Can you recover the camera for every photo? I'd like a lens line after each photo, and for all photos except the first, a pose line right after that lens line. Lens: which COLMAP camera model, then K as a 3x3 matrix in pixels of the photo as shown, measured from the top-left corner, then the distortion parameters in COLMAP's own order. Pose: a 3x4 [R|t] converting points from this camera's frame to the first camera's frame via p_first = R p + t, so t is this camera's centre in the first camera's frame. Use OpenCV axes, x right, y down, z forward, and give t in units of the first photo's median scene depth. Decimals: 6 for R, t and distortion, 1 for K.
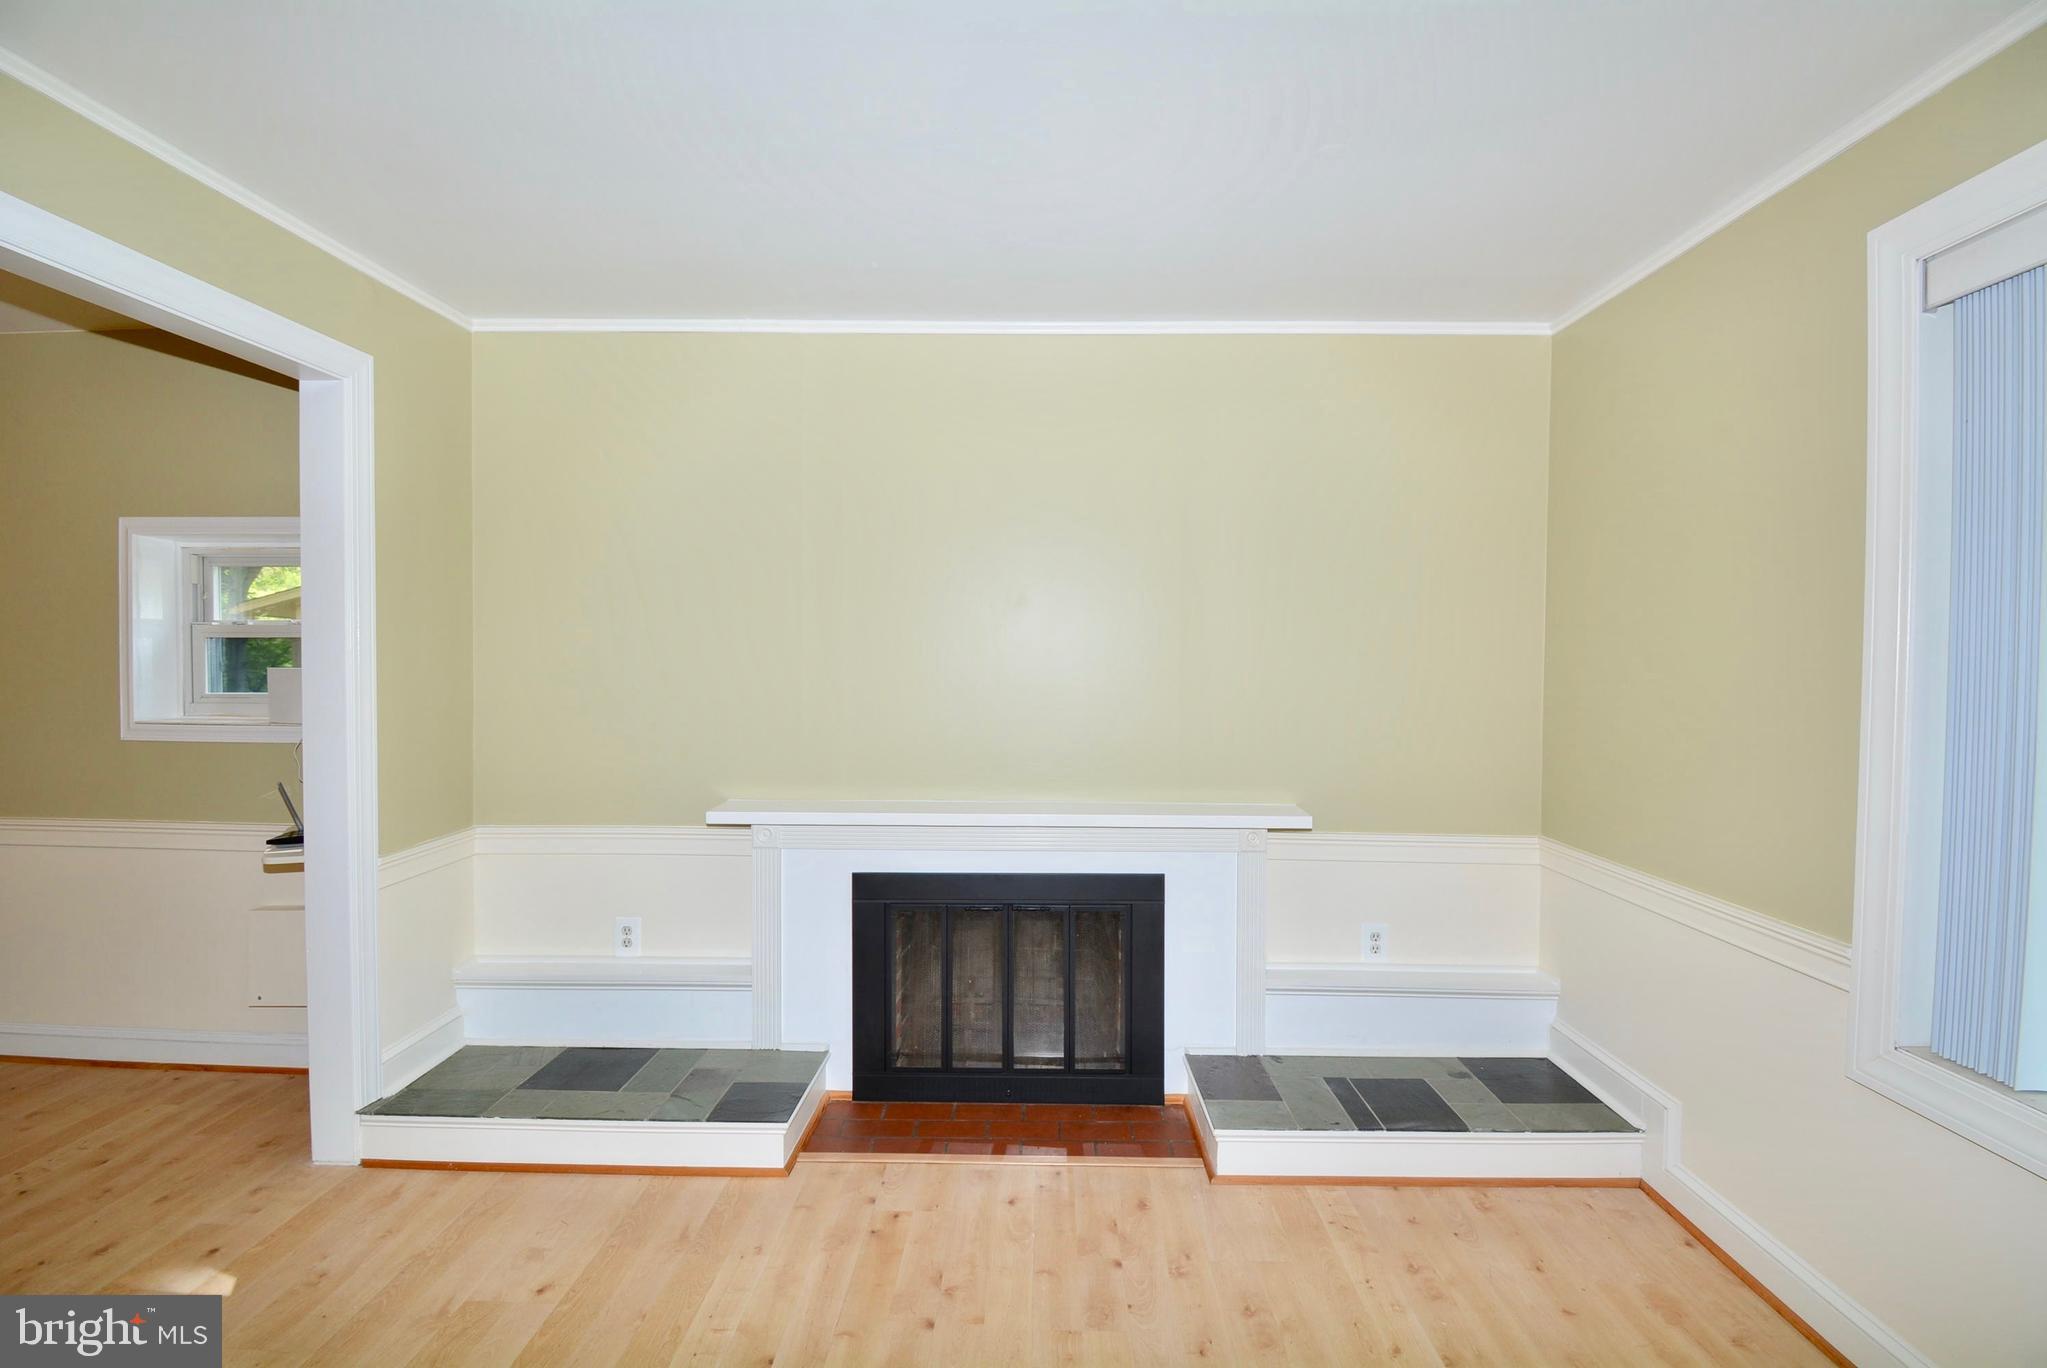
lens RADIAL K [[904.4, 0, 1034.4], [0, 904.4, 685.3], [0, 0, 1]] dist [0.002024, -0.013425]
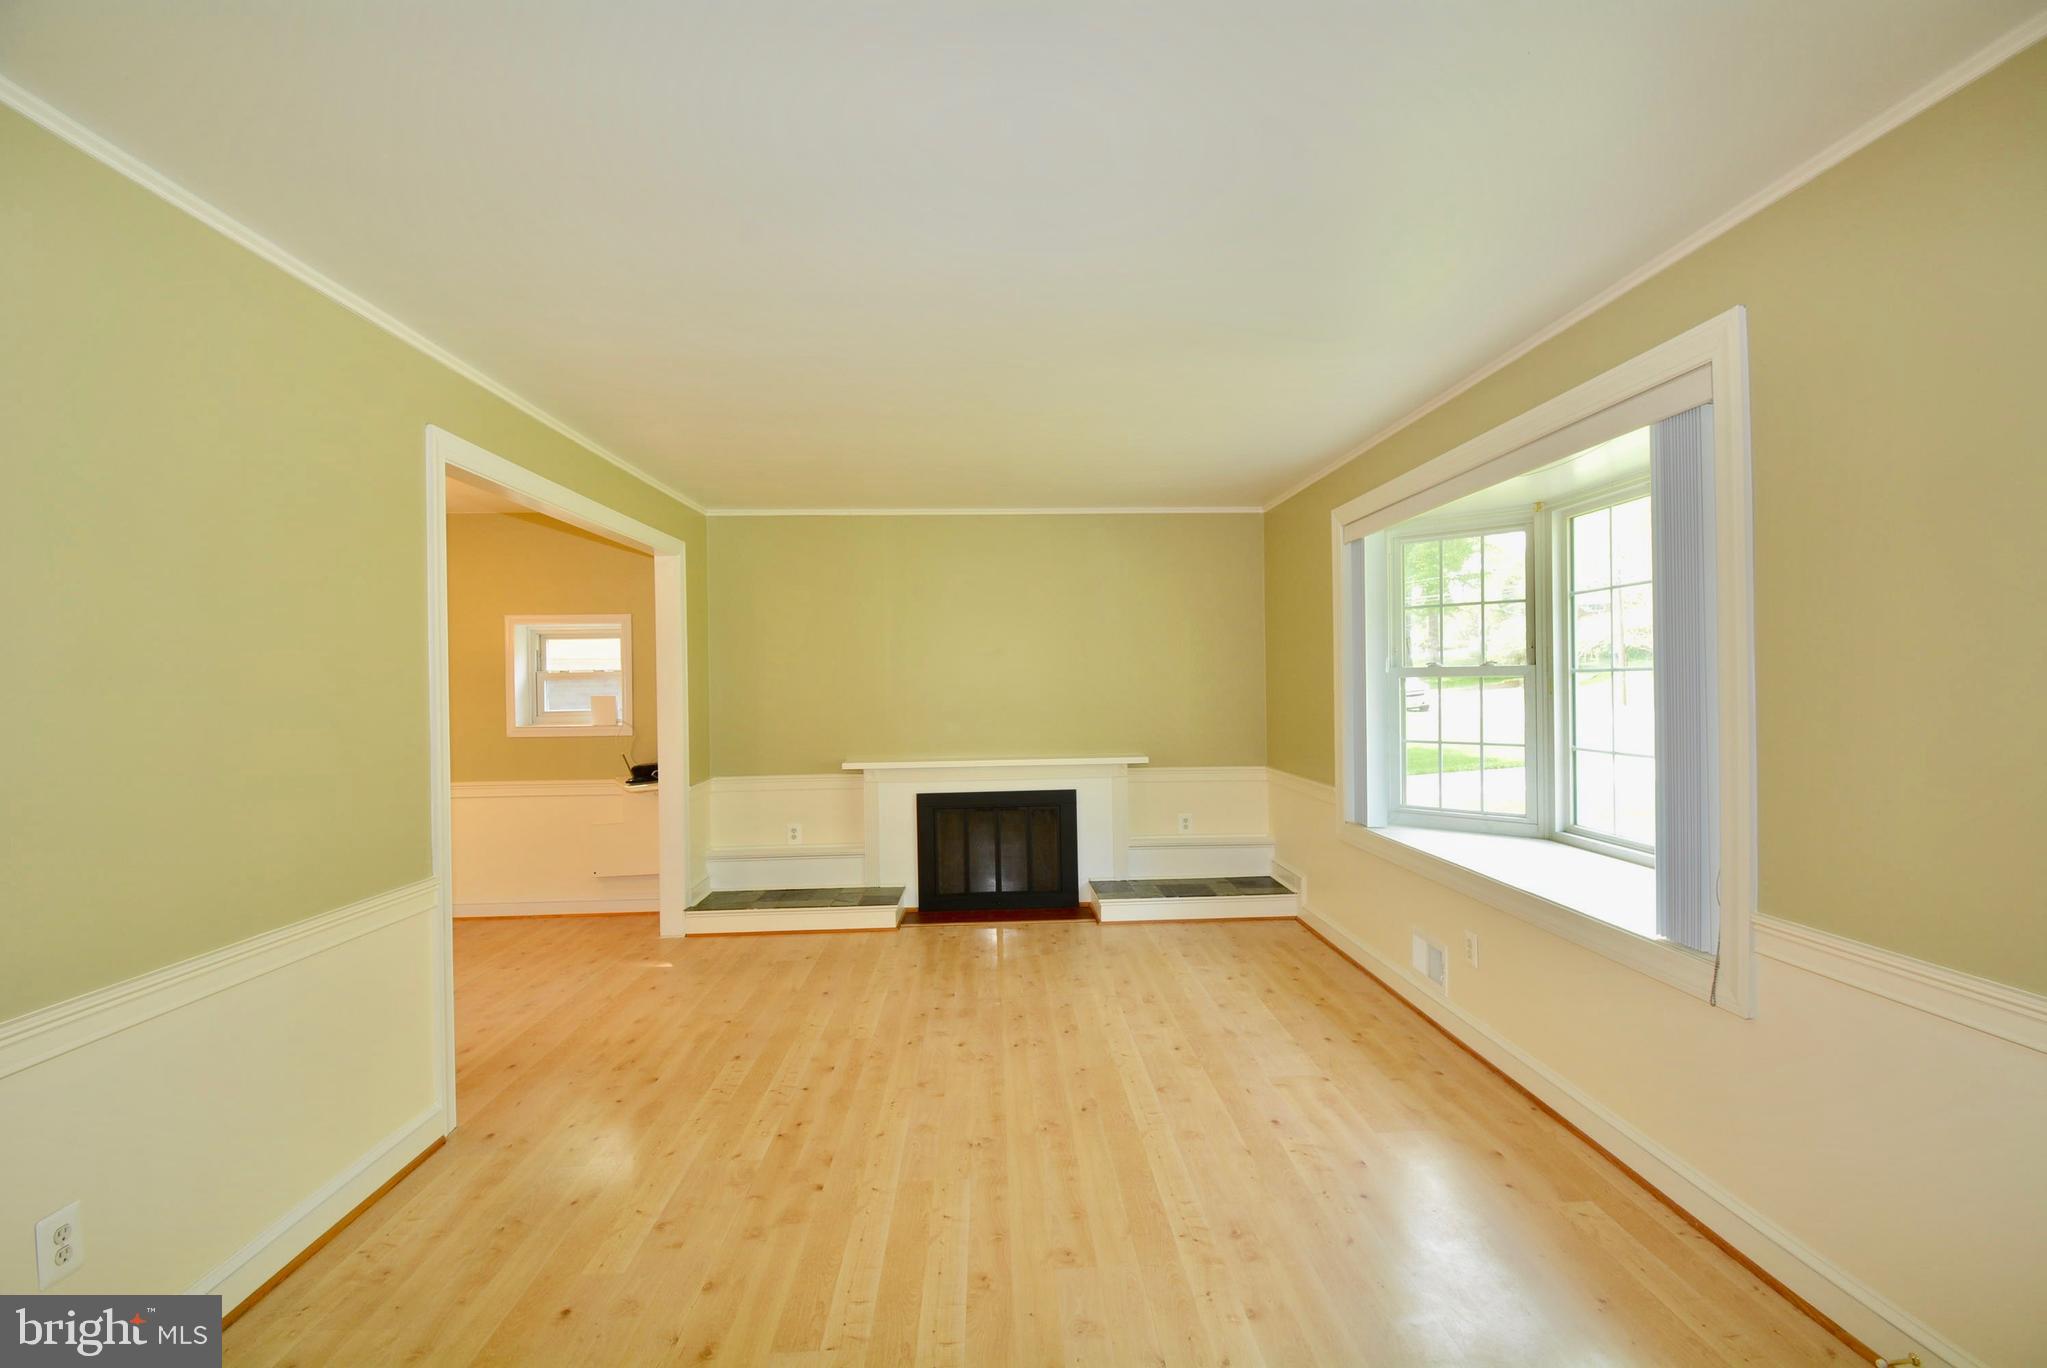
lens RADIAL K [[904.4, 0, 1019.0], [0, 904.4, 685.0], [0, 0, 1]] dist [0.002024, -0.013425]
pose [[0.998708, -0.022755, 0.045439, -0.065456], [0.023832, 0.999444, -0.023299, 0.024791], [-0.044883, 0.024352, 0.998695, -0.972770]]
